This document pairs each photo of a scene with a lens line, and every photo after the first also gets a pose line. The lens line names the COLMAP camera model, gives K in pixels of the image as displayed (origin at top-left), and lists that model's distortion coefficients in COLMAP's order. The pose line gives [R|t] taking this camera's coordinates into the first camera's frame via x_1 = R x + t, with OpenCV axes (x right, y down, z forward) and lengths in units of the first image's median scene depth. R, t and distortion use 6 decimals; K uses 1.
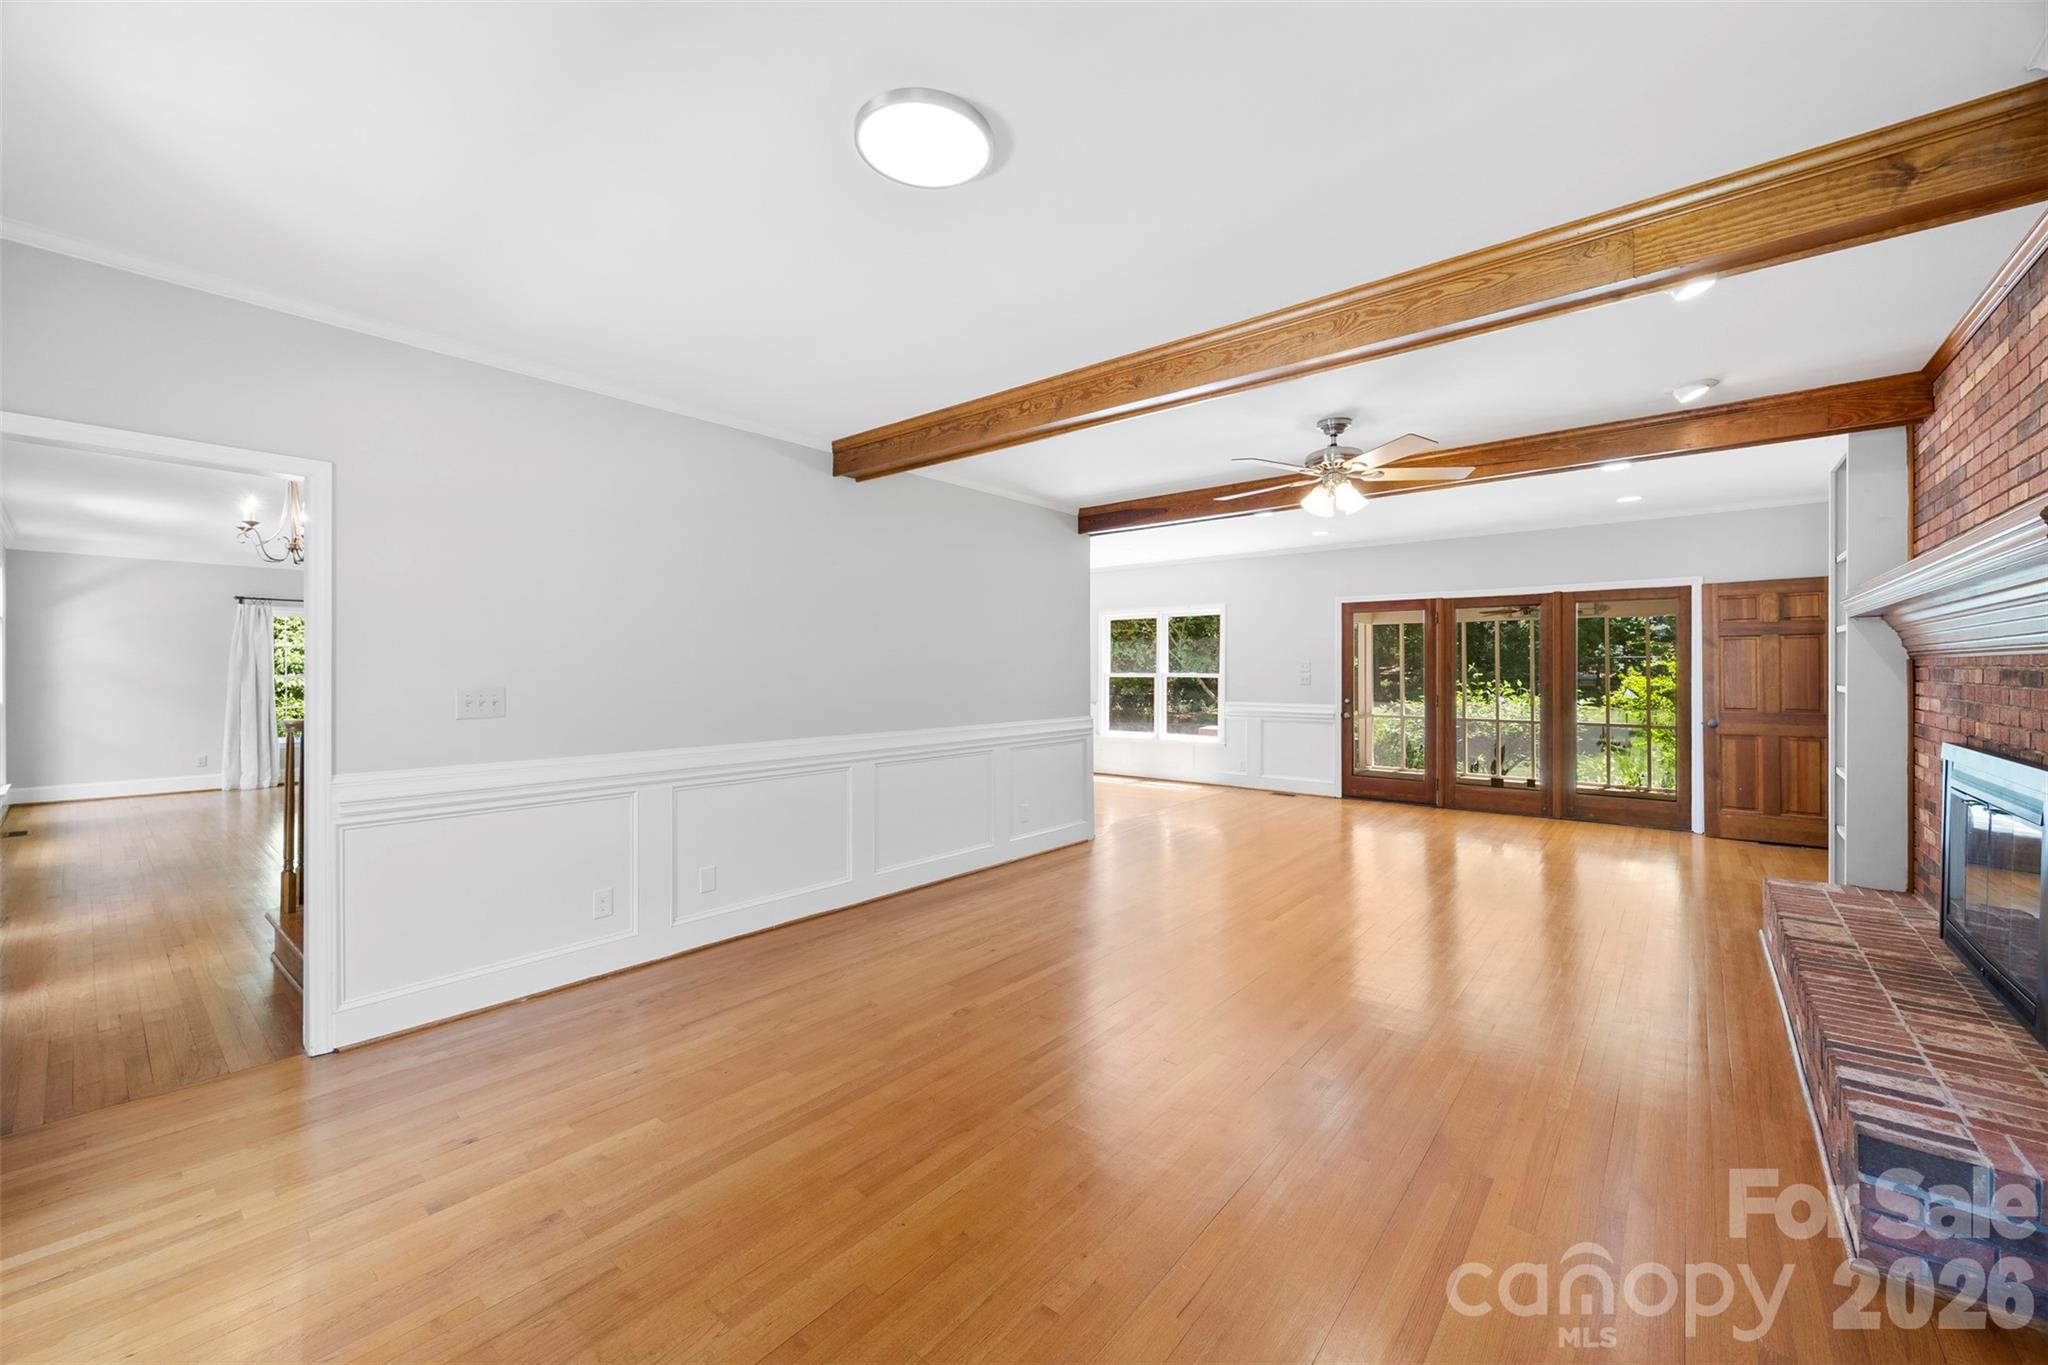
lens RADIAL K [[794.6, 0, 1034.4], [0, 794.6, 676.7], [0, 0, 1]] dist [-0.000049, 0.000427]
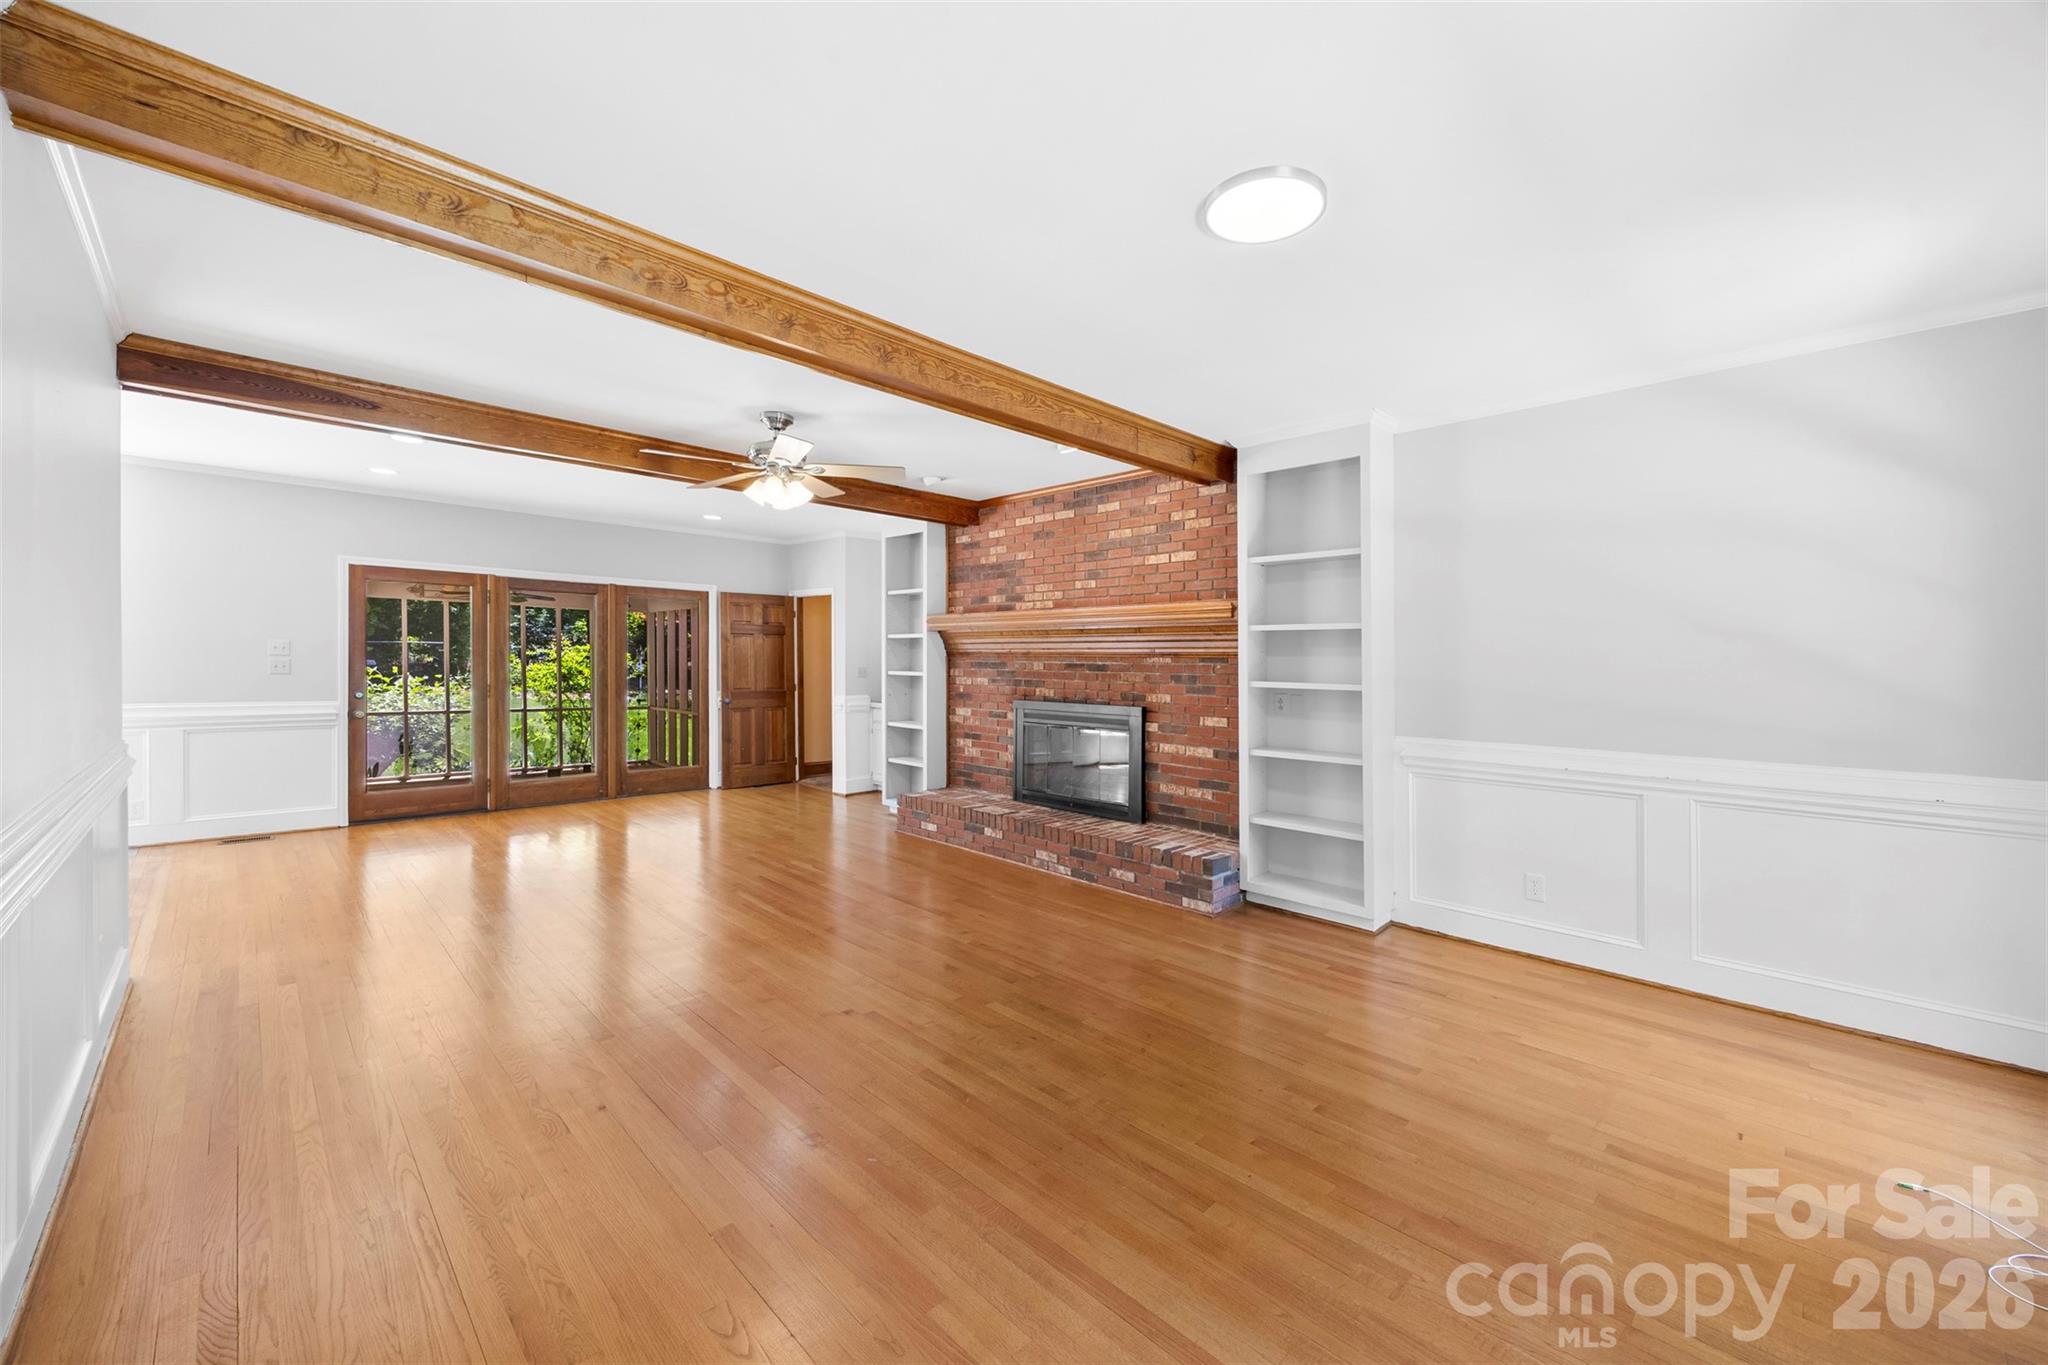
lens RADIAL K [[794.6, 0, 1058.8], [0, 794.6, 672.6], [0, 0, 1]] dist [-0.000049, 0.000427]
pose [[0.083516, -0.011092, 0.996445, -0.382856], [-0.006010, 0.999914, 0.011635, -0.005236], [-0.996488, -0.006960, 0.083442, 0.353820]]
